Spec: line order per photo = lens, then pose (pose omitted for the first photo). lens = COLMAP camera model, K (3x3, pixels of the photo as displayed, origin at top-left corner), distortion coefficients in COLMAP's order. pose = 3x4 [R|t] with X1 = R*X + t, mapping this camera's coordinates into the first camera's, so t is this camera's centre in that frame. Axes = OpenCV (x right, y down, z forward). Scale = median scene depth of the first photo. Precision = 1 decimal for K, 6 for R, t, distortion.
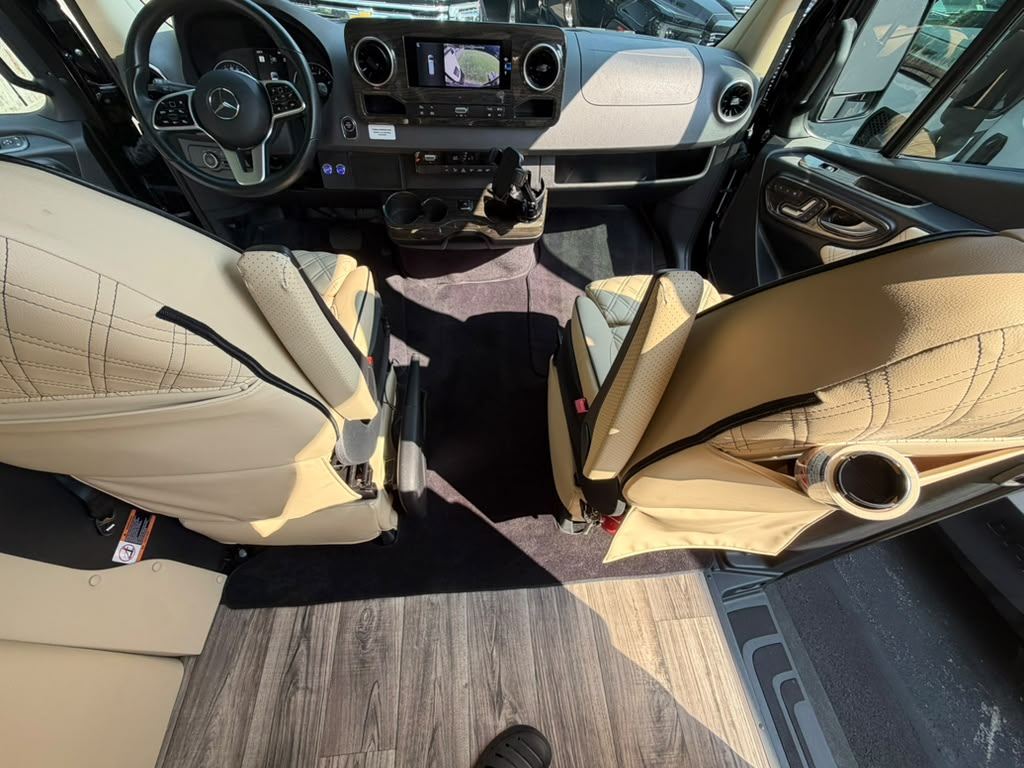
lens RADIAL K [[408.6, 0, 512.3], [0, 408.6, 382.0], [0, 0, 1]] dist [0.000212, 0.000014]
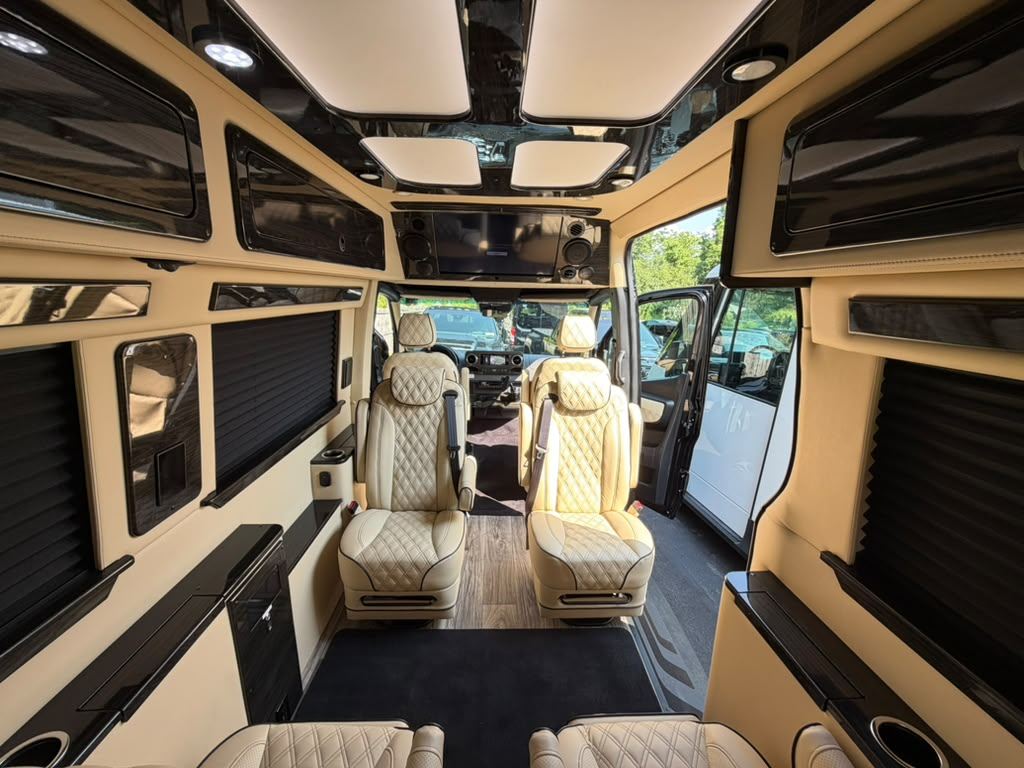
lens RADIAL K [[408.6, 0, 512.3], [0, 408.6, 382.0], [0, 0, 1]] dist [0.000212, 0.000014]
pose [[0.998368, -0.018628, -0.053987, 0.192511], [-0.021293, 0.755733, -0.654534, 1.511549], [0.052992, 0.654615, 0.754103, -1.387784]]
